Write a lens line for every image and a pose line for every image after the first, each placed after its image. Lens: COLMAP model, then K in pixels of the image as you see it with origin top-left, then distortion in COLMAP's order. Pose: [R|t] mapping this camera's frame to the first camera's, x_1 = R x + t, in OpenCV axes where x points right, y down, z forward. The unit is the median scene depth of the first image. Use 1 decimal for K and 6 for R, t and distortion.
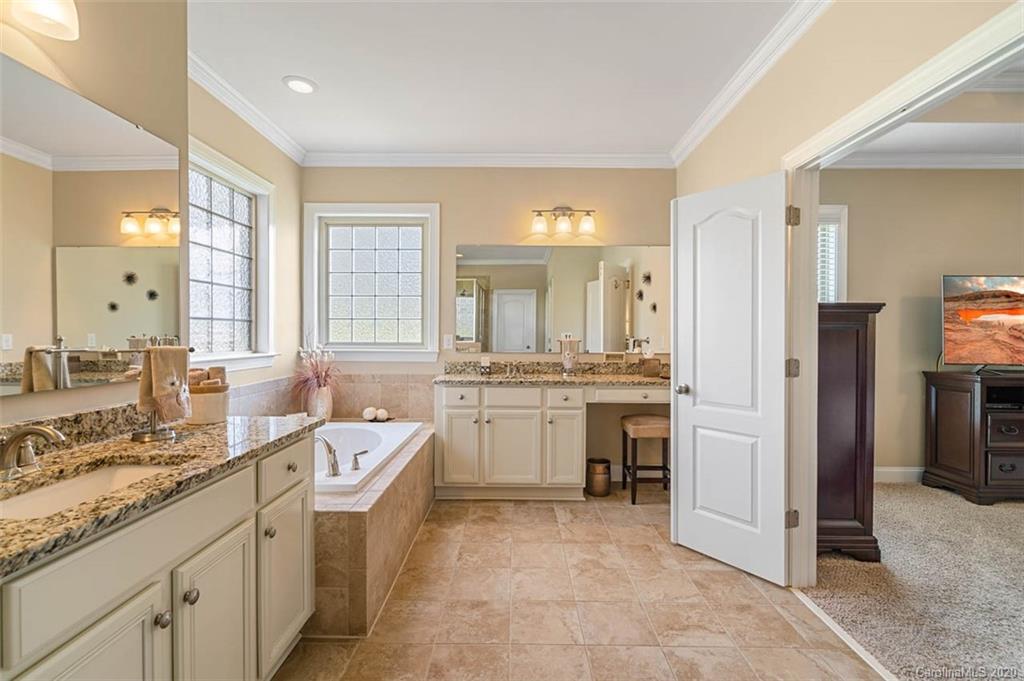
lens RADIAL K [[466.5, 0, 511.6], [0, 466.5, 342.0], [0, 0, 1]] dist [-0.002289, -0.000152]
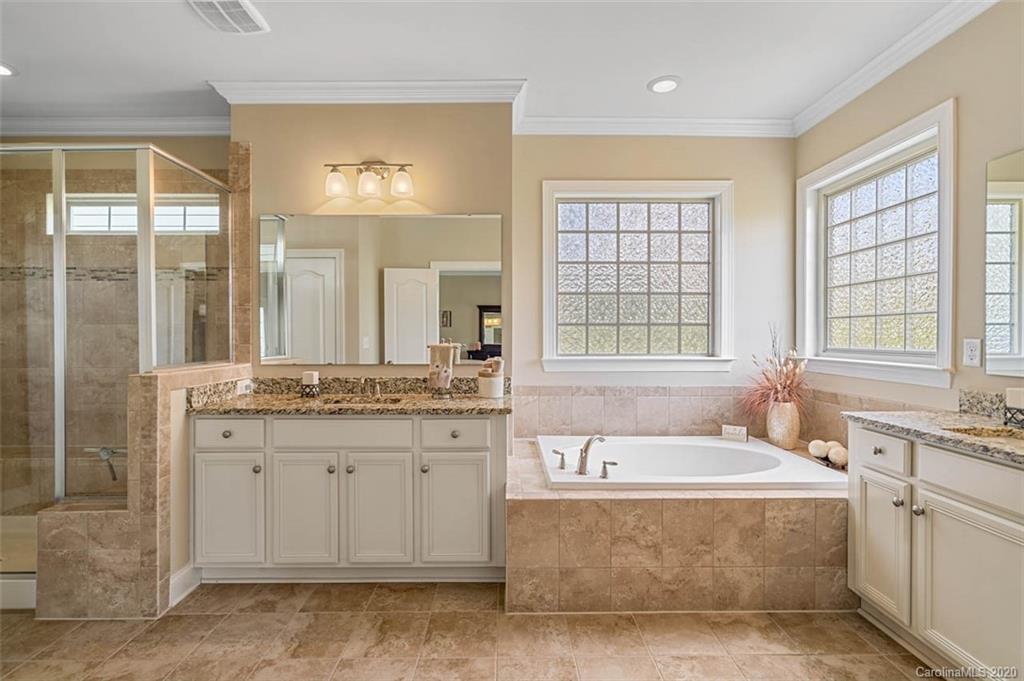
lens RADIAL K [[466.5, 0, 511.6], [0, 466.5, 342.0], [0, 0, 1]] dist [-0.002289, -0.000152]
pose [[0.020999, 0.010598, -0.999723, 0.688281], [-0.019336, 0.999761, 0.010192, -0.015639], [0.999593, 0.019117, 0.021198, 0.862163]]
